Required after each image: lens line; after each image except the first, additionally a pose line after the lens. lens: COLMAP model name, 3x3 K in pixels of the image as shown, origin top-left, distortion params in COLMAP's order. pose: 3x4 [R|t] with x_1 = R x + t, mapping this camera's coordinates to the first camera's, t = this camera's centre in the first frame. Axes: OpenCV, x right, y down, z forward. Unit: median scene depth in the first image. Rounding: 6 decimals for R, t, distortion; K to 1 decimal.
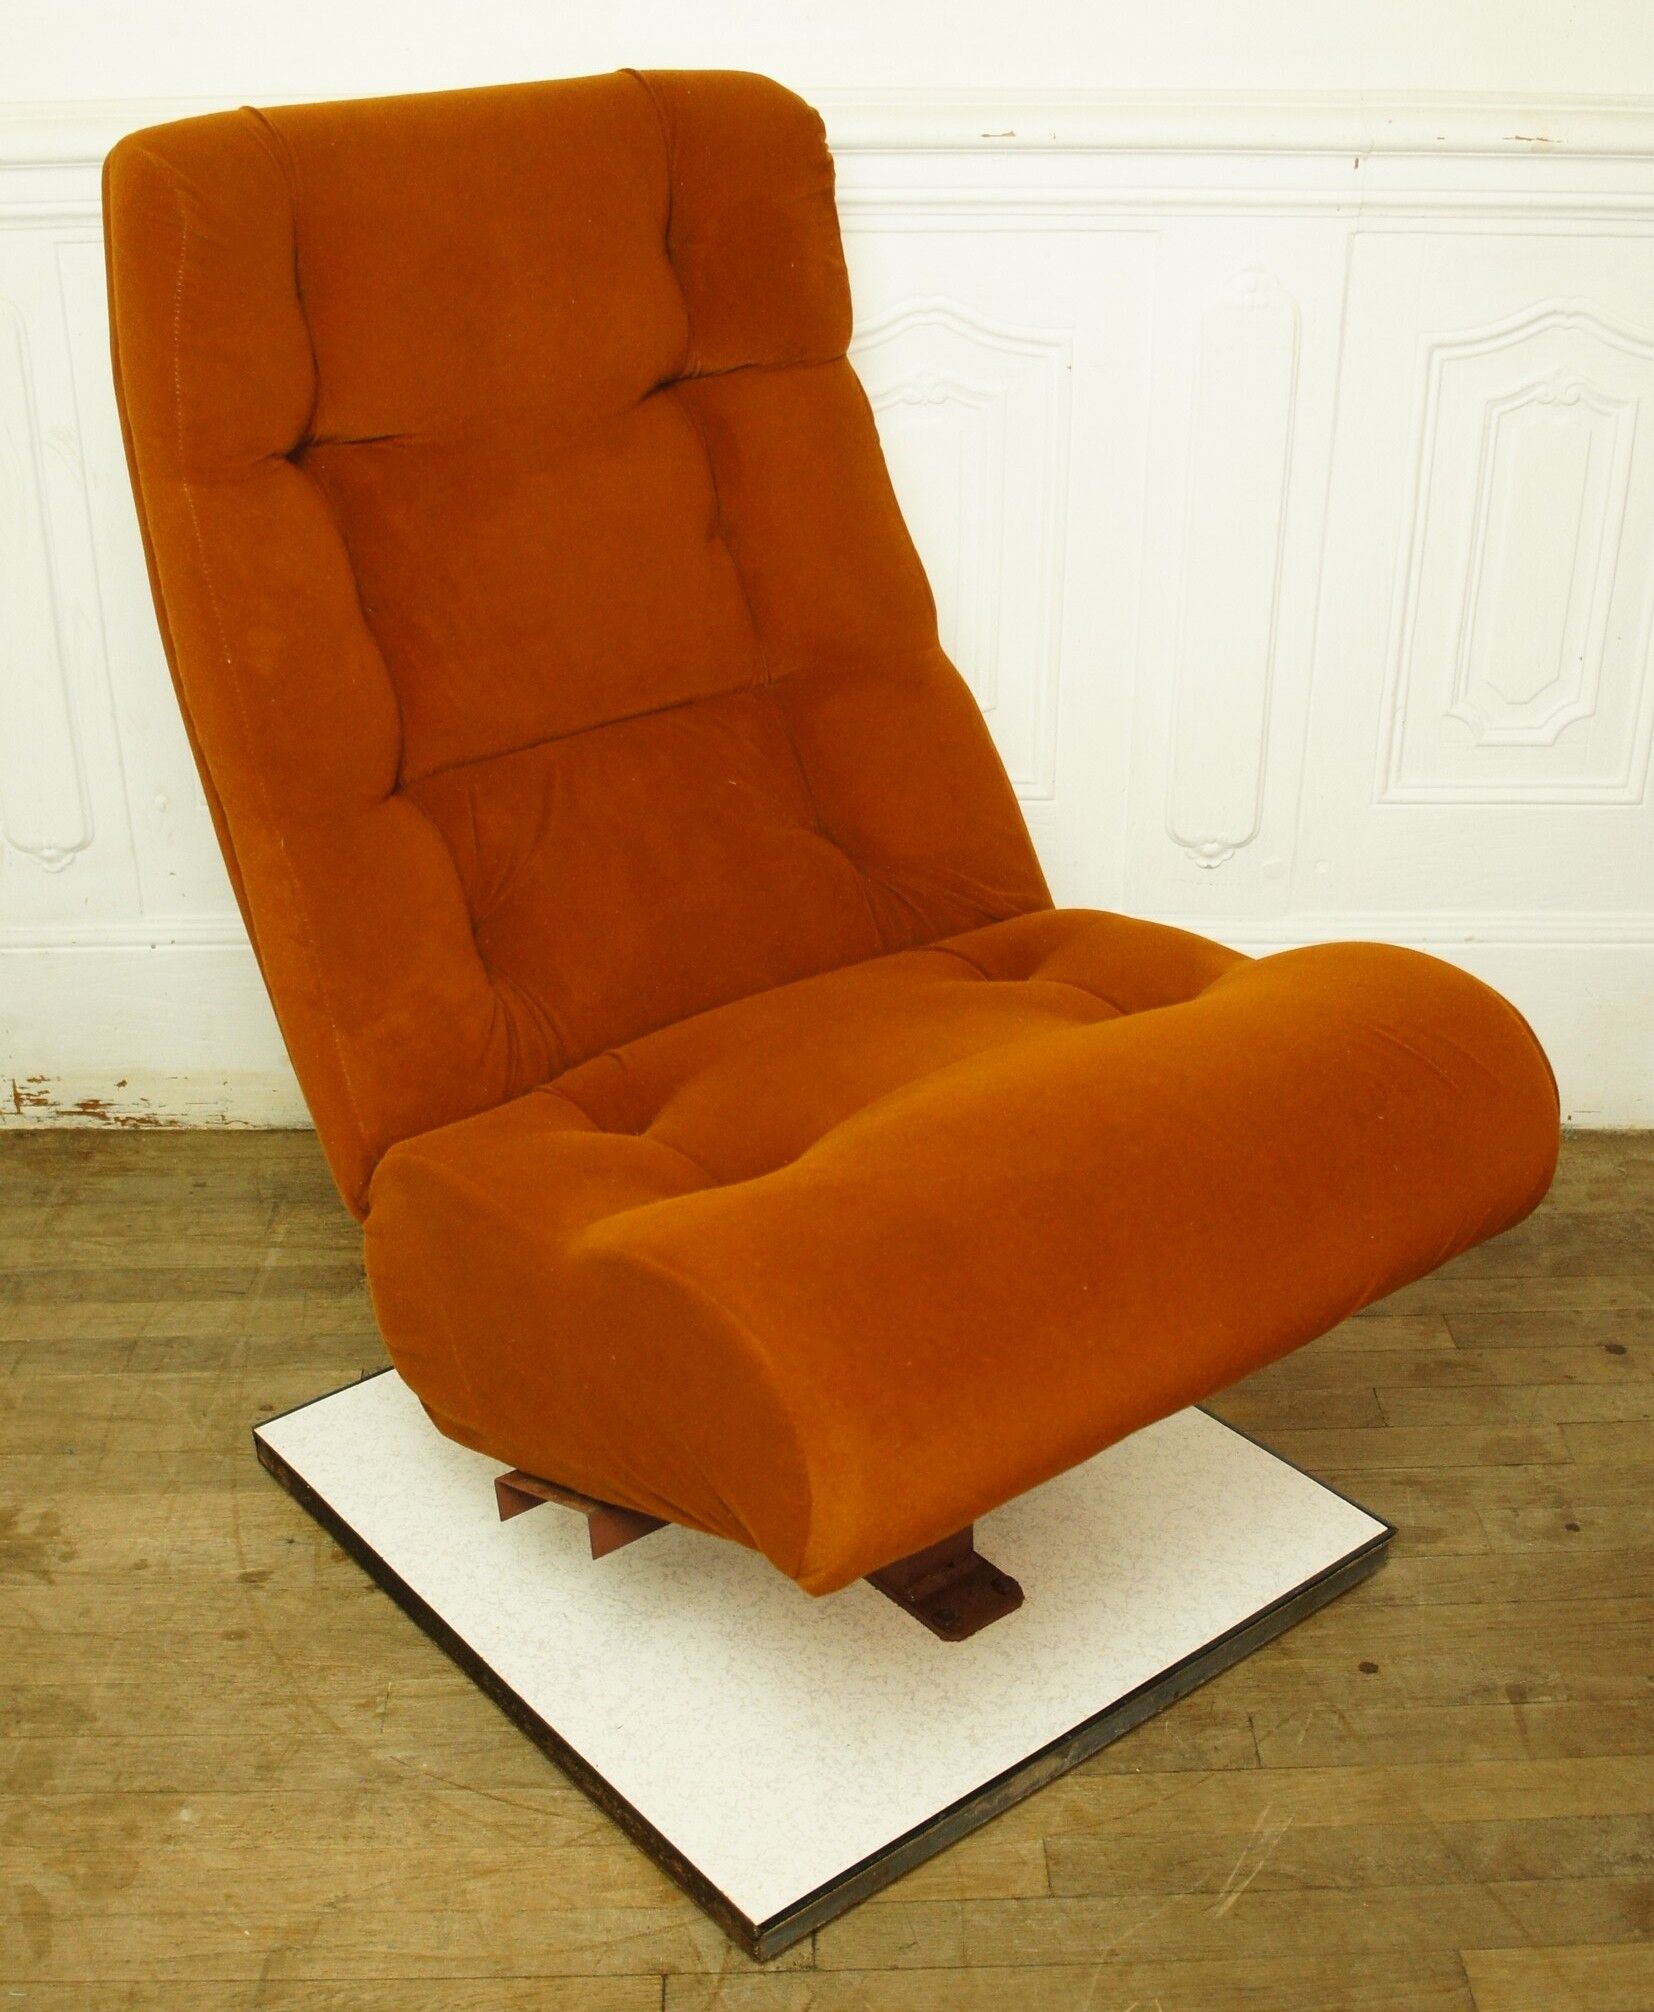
lens RADIAL K [[2312.3, 0, 821.7], [0, 2312.3, 1019.2], [0, 0, 1]] dist [-0.114539, 0.000000]
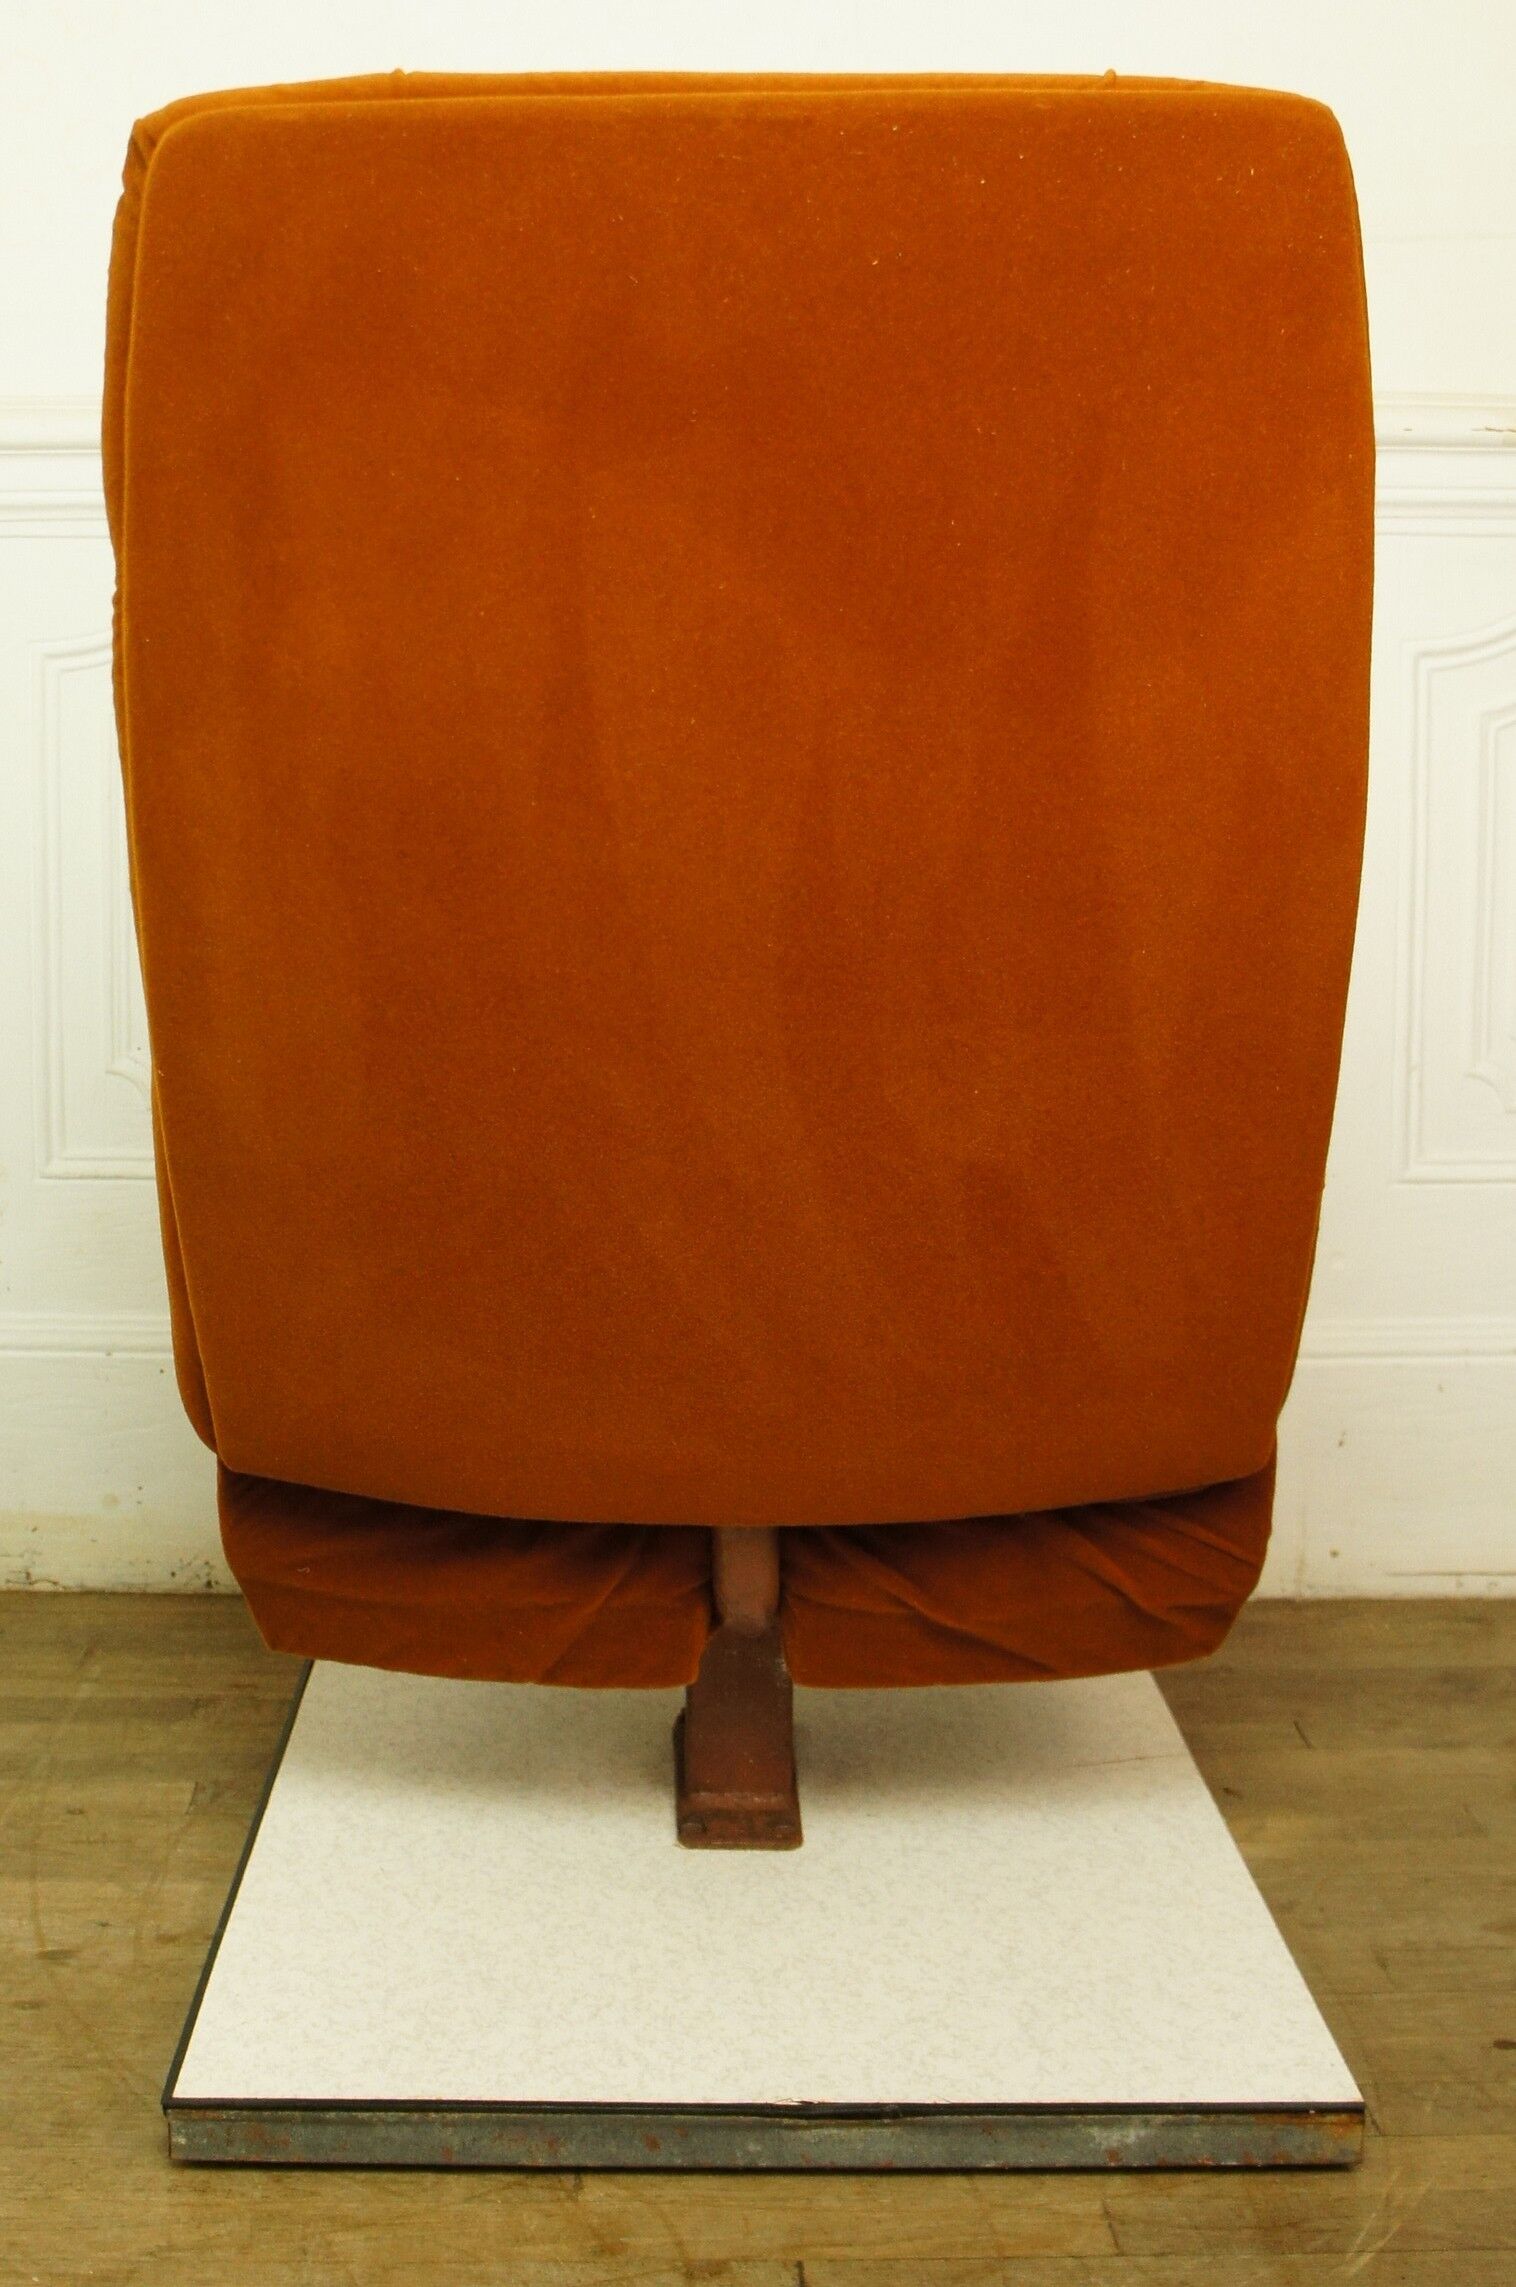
lens RADIAL K [[2708.4, 0, 591.0], [0, 2708.4, 980.9], [0, 0, 1]] dist [-0.091074, 0.000000]
pose [[0.999570, 0.003297, -0.029141, -0.039275], [-0.013942, 0.927615, -0.373279, 0.265868], [0.025801, 0.373524, 0.927262, 0.032676]]
